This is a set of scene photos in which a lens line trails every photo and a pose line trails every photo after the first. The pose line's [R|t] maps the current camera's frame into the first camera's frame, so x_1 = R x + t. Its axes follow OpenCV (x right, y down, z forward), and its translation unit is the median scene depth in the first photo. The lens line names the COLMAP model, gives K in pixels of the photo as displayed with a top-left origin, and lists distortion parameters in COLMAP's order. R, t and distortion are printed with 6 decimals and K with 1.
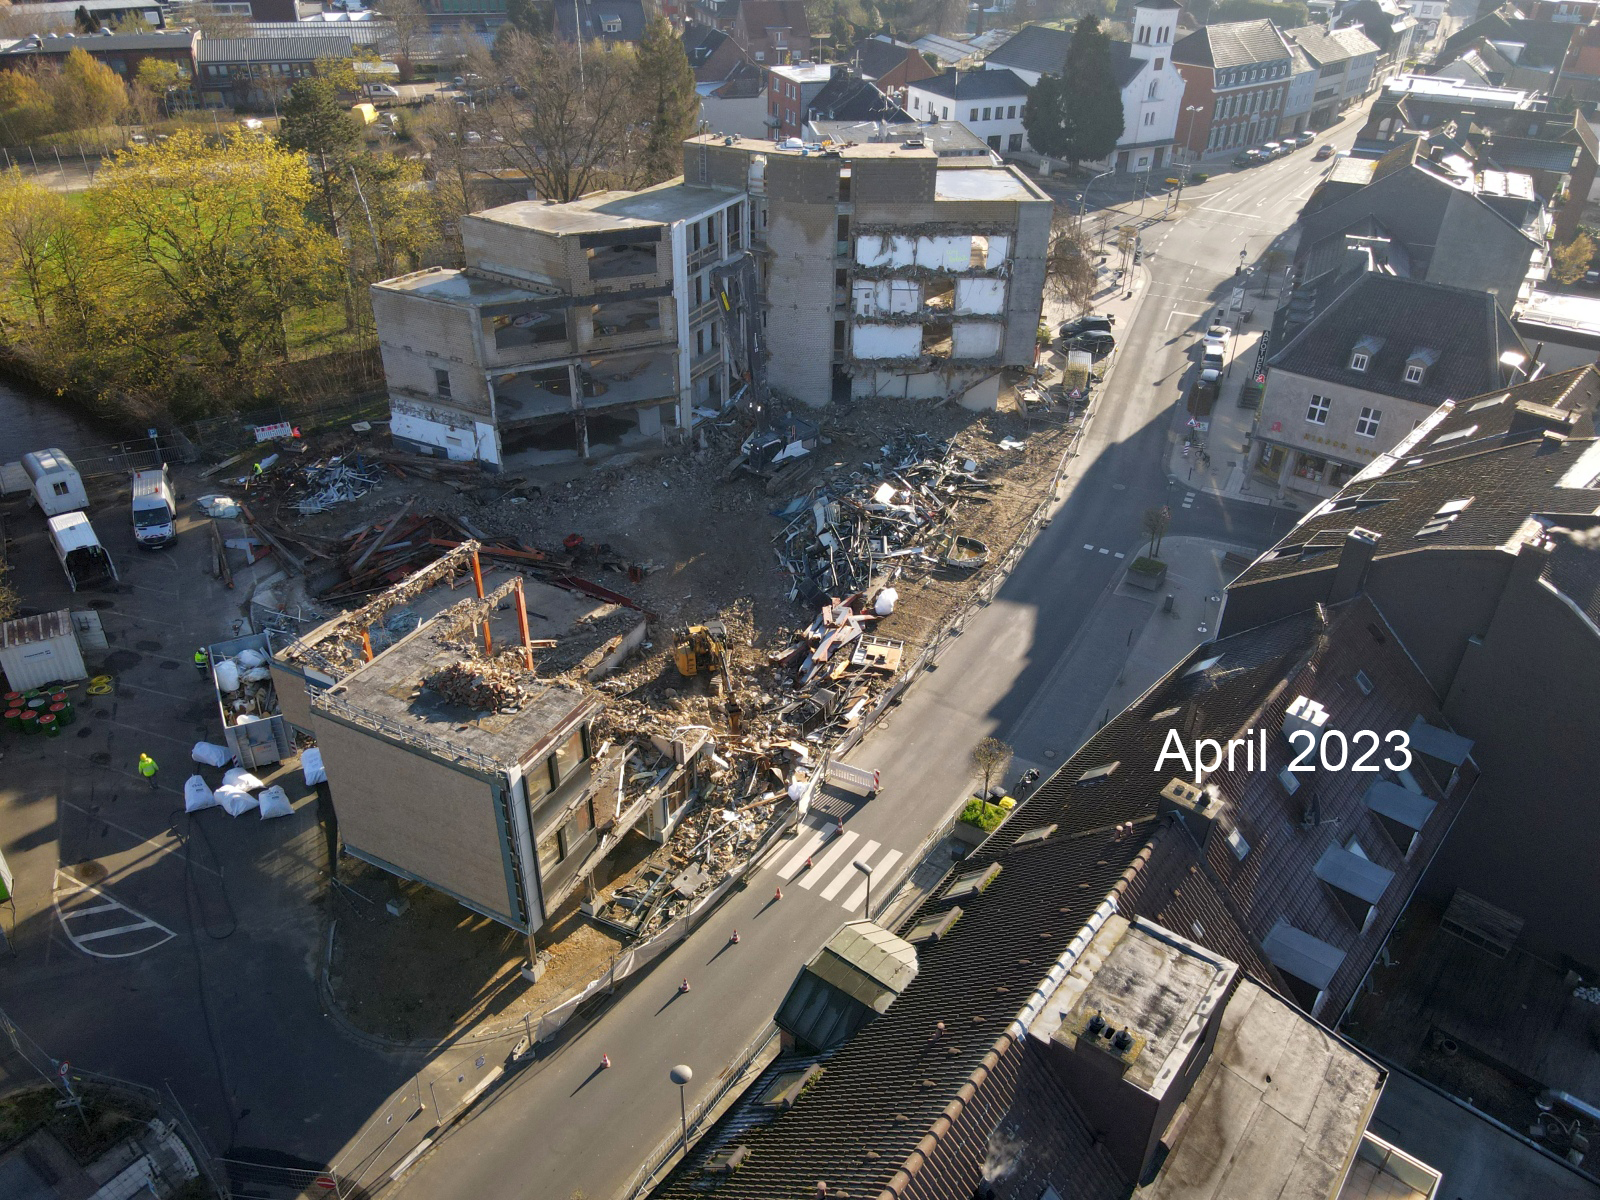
lens RADIAL K [[1170.8, 0, 797.8], [0, 1170.8, 607.5], [0, 0, 1]] dist [0.016646, -0.004317]
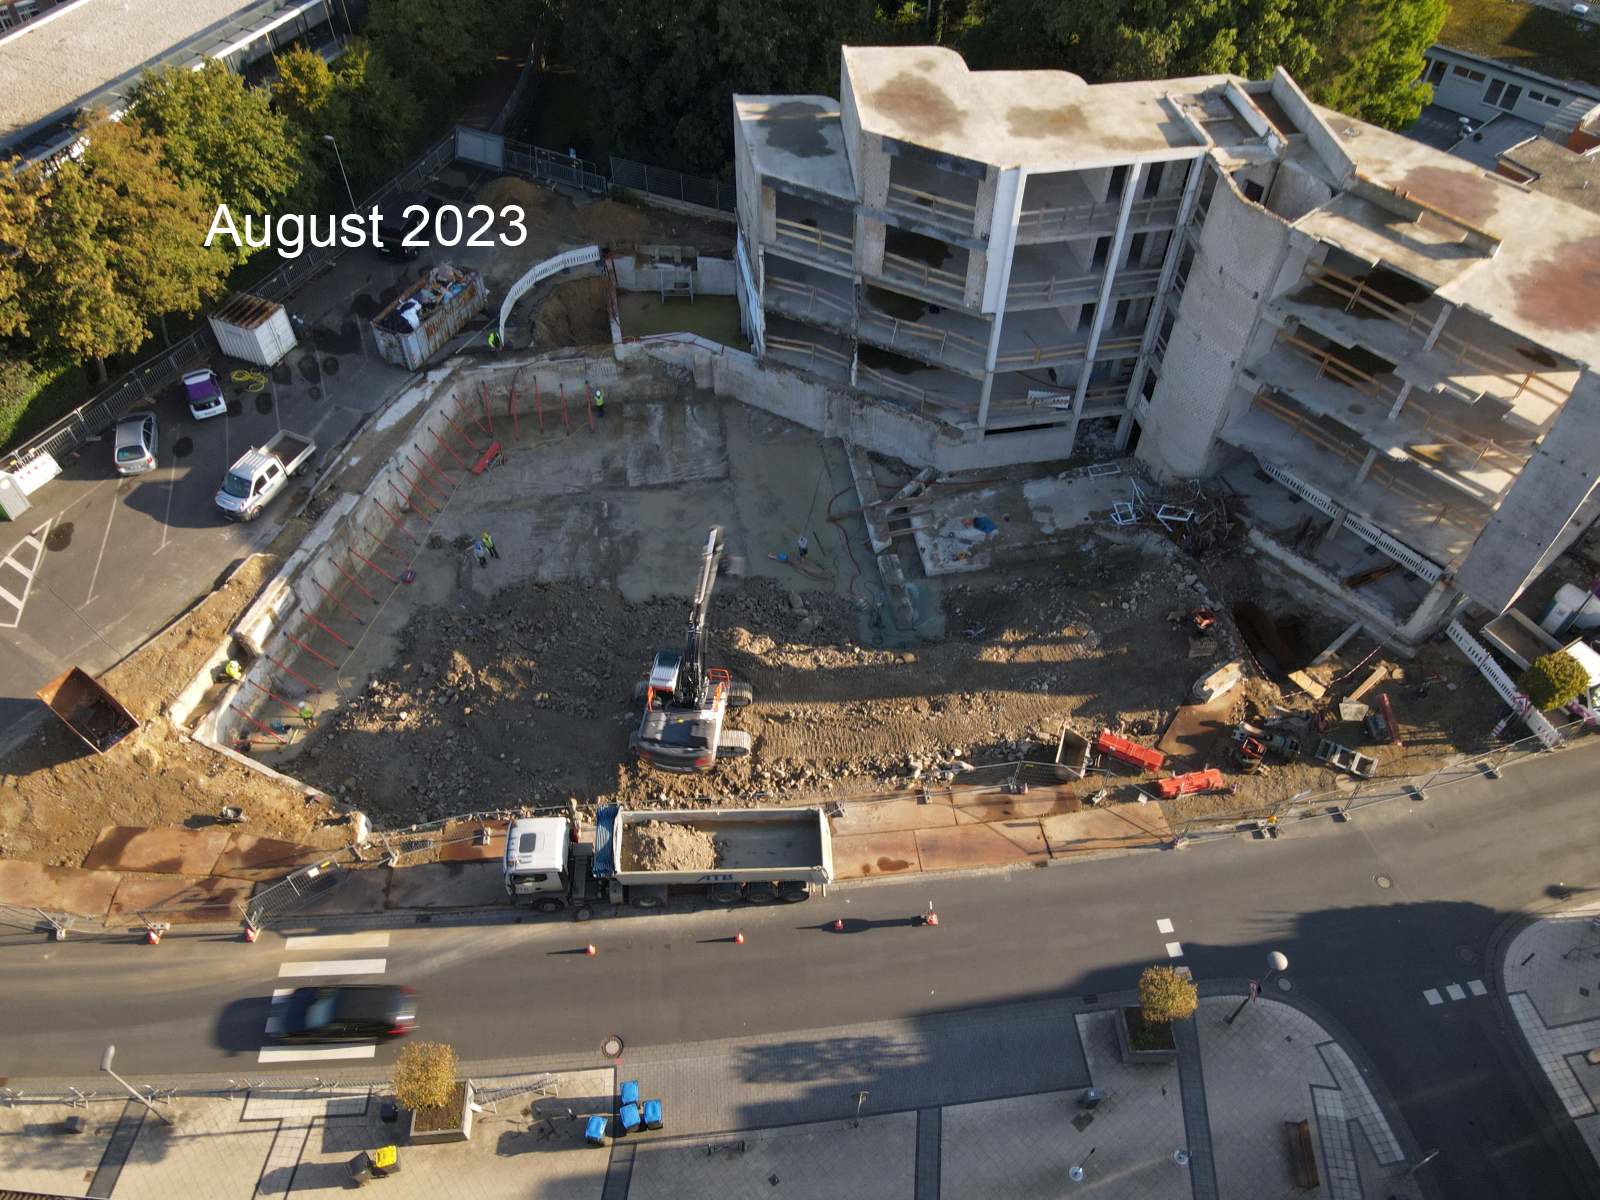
lens RADIAL K [[1170.8, 0, 797.8], [0, 1170.8, 607.5], [0, 0, 1]] dist [0.016646, -0.004317]
pose [[0.595636, 0.602652, -0.531064, 0.331022], [-0.431159, 0.797696, 0.421642, -0.337966], [0.677731, -0.022172, 0.734975, 0.372316]]
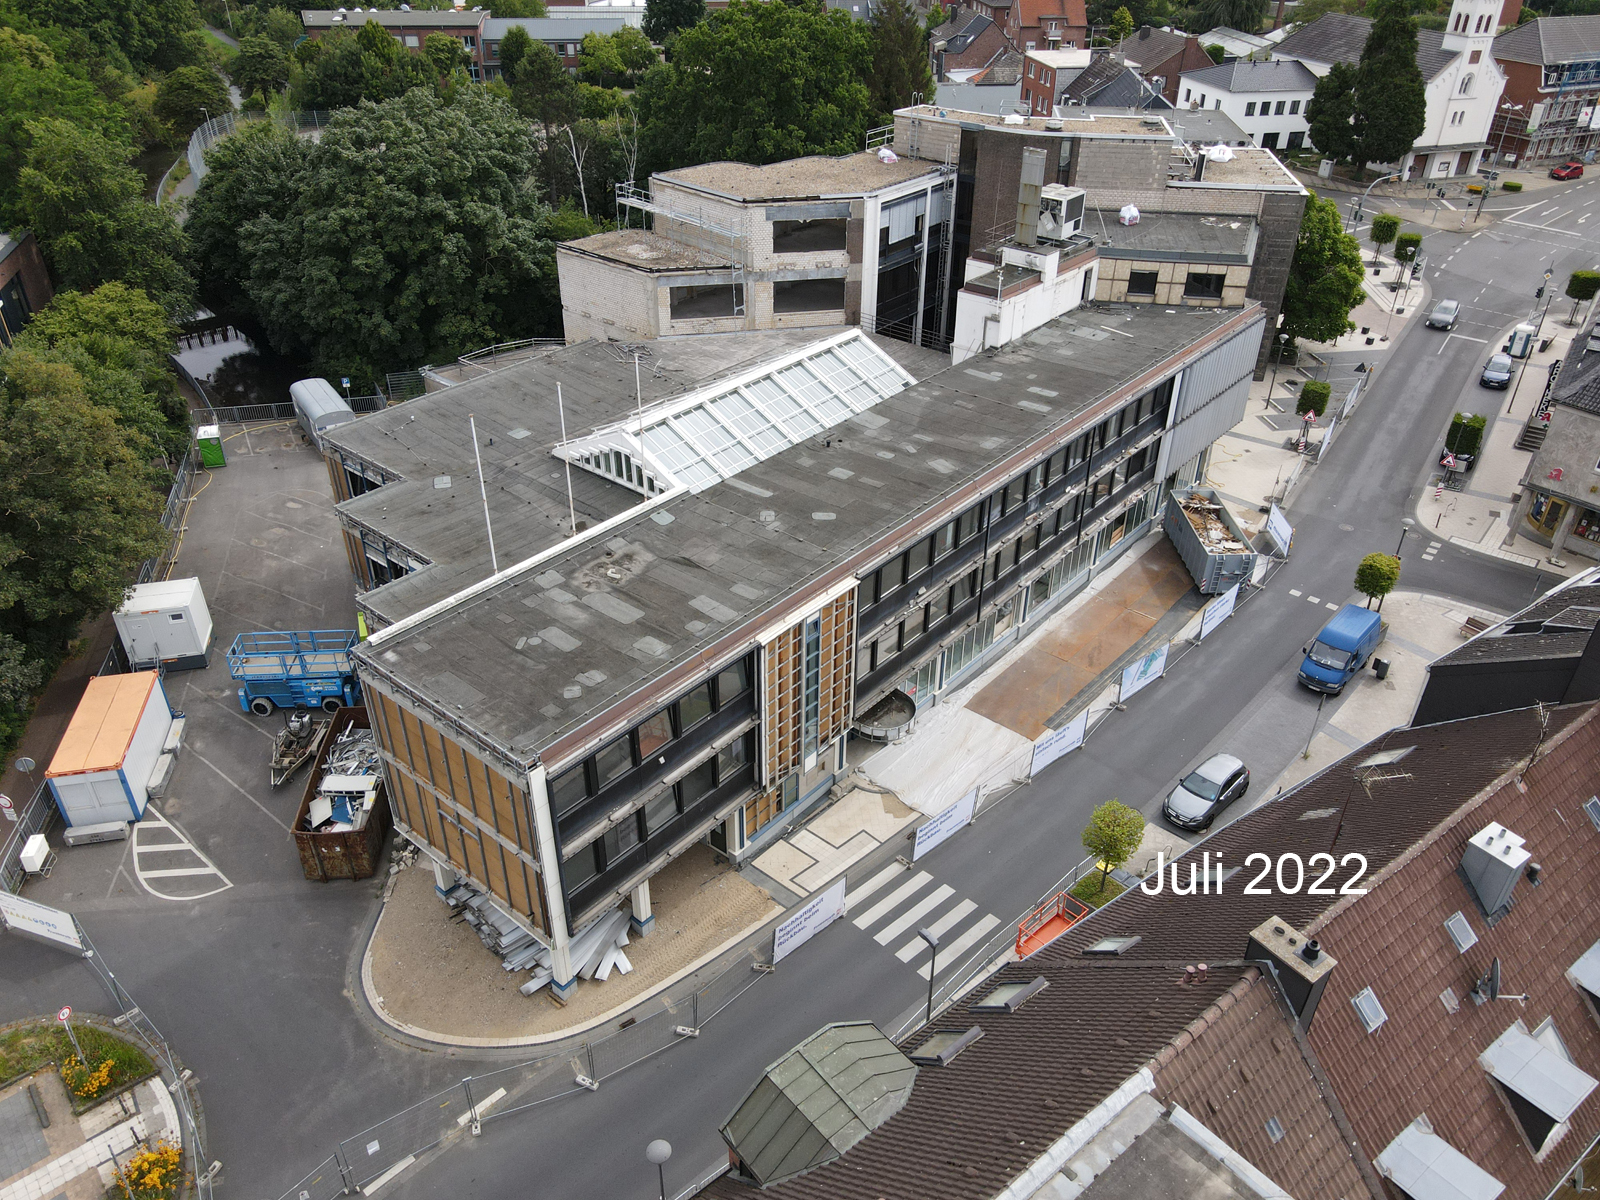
lens RADIAL K [[1170.8, 0, 797.8], [0, 1170.8, 607.5], [0, 0, 1]] dist [0.016646, -0.004317]
pose [[0.974852, 0.112399, -0.192435, 0.052745], [-0.112308, 0.993608, 0.011415, -0.008794], [0.192488, 0.010484, 0.981243, 0.073334]]
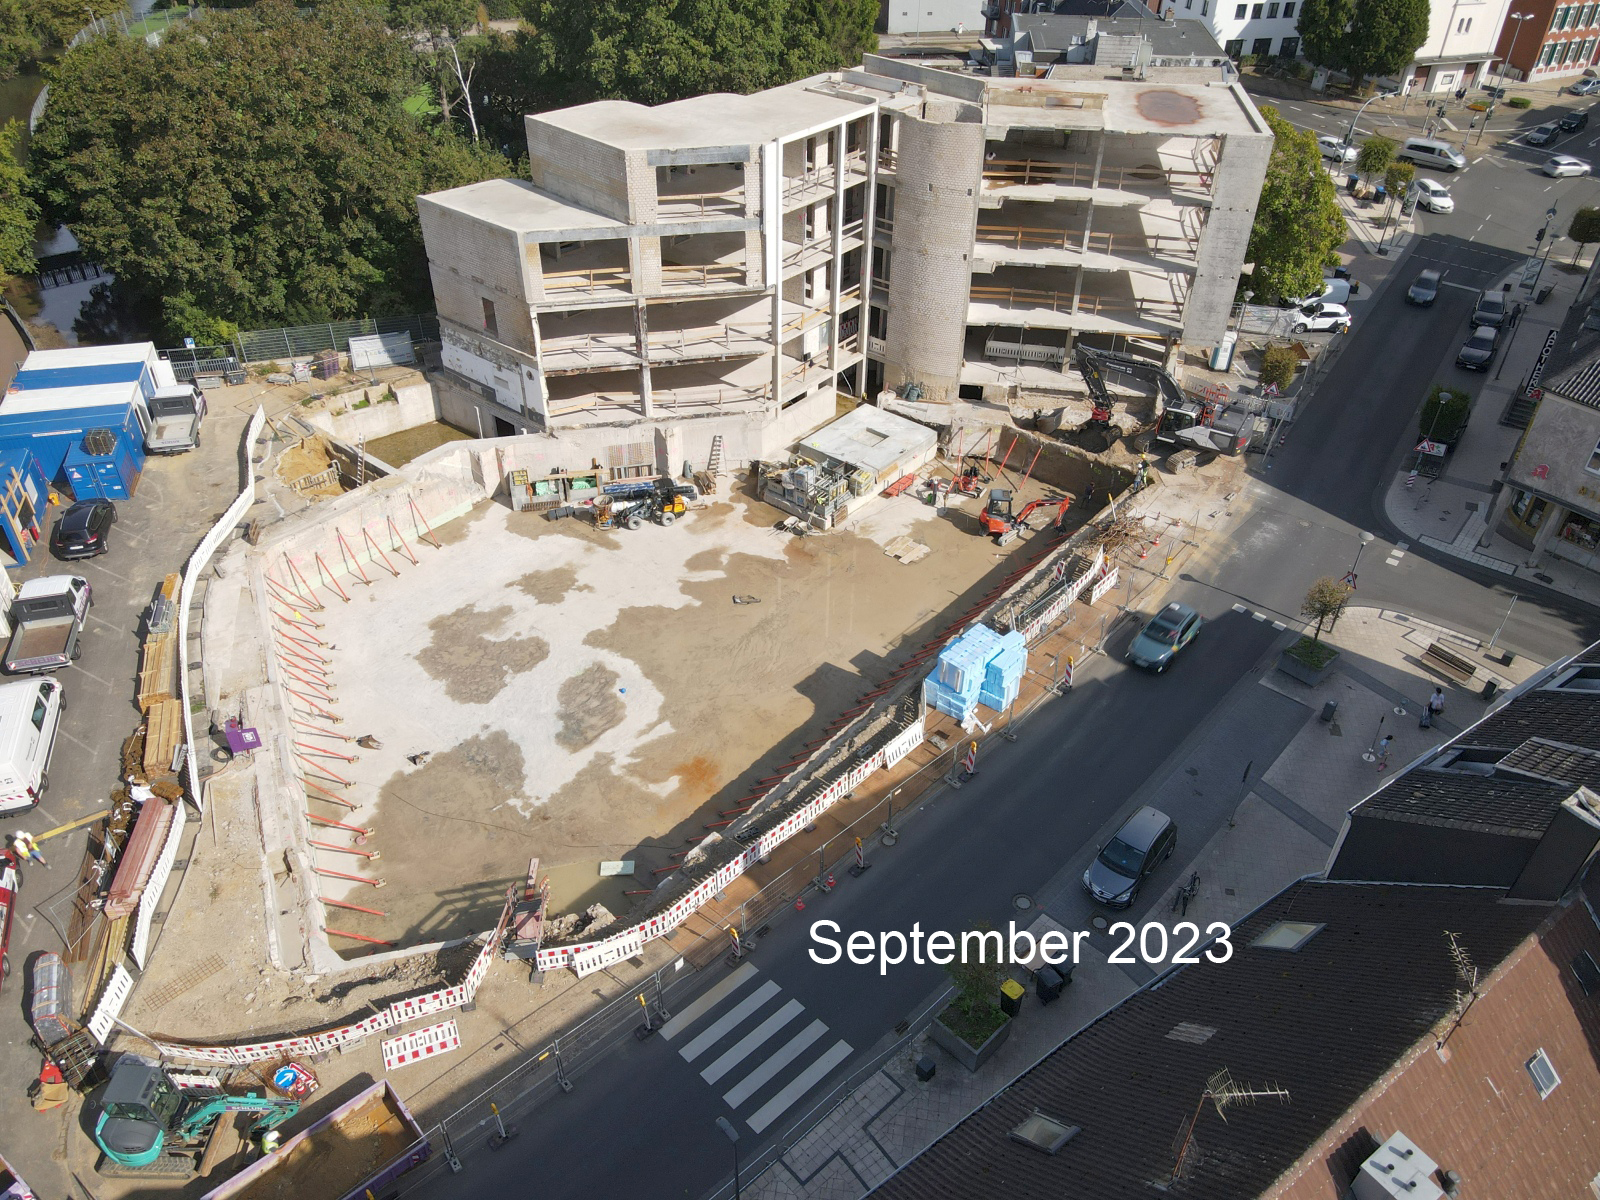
lens RADIAL K [[1170.8, 0, 797.8], [0, 1170.8, 607.5], [0, 0, 1]] dist [0.016646, -0.004317]
pose [[0.975484, 0.129995, -0.177571, 0.094090], [-0.115210, 0.989144, 0.091223, -0.081199], [0.187502, -0.068529, 0.979871, 0.181107]]
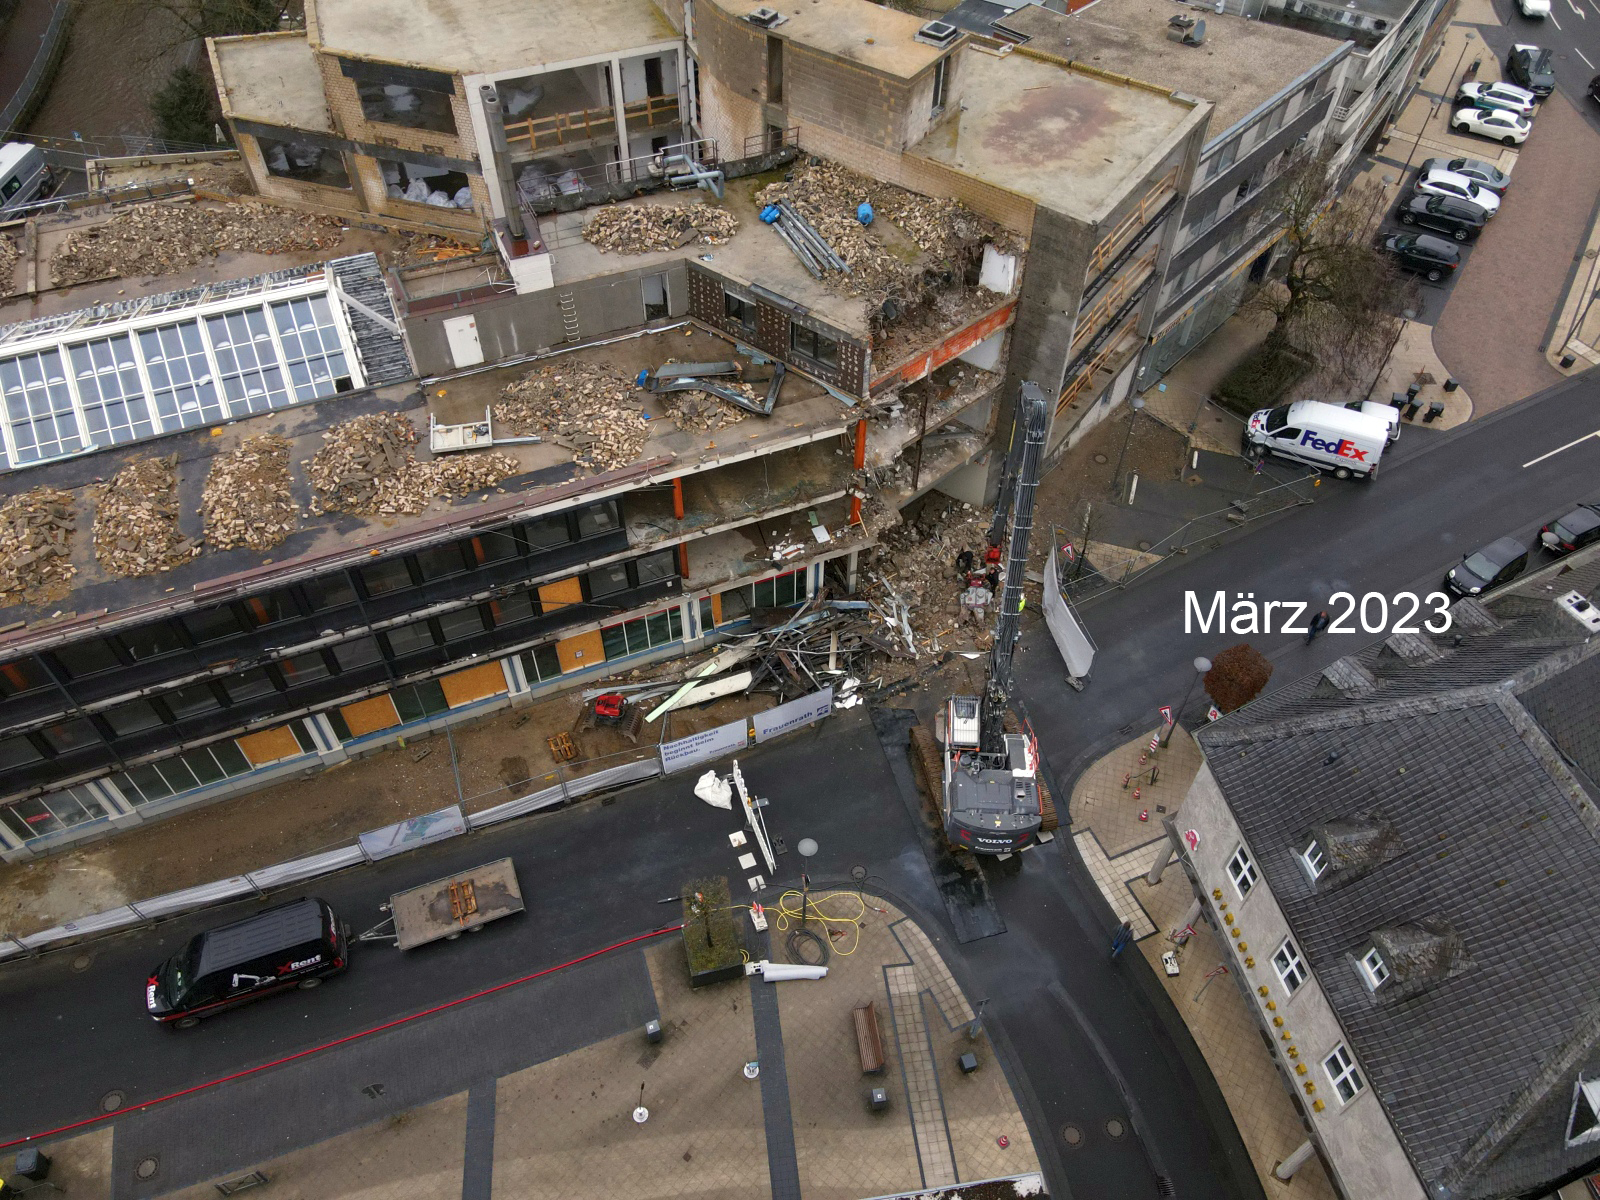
lens RADIAL K [[1173.4, 0, 797.3], [0, 1173.4, 606.9], [0, 0, 1]] dist [0.006636, 0.013947]
pose [[0.762912, 0.486717, -0.425525, 0.429815], [-0.347517, 0.863755, 0.364910, -0.352247], [0.545157, -0.130517, 0.828112, 0.488682]]
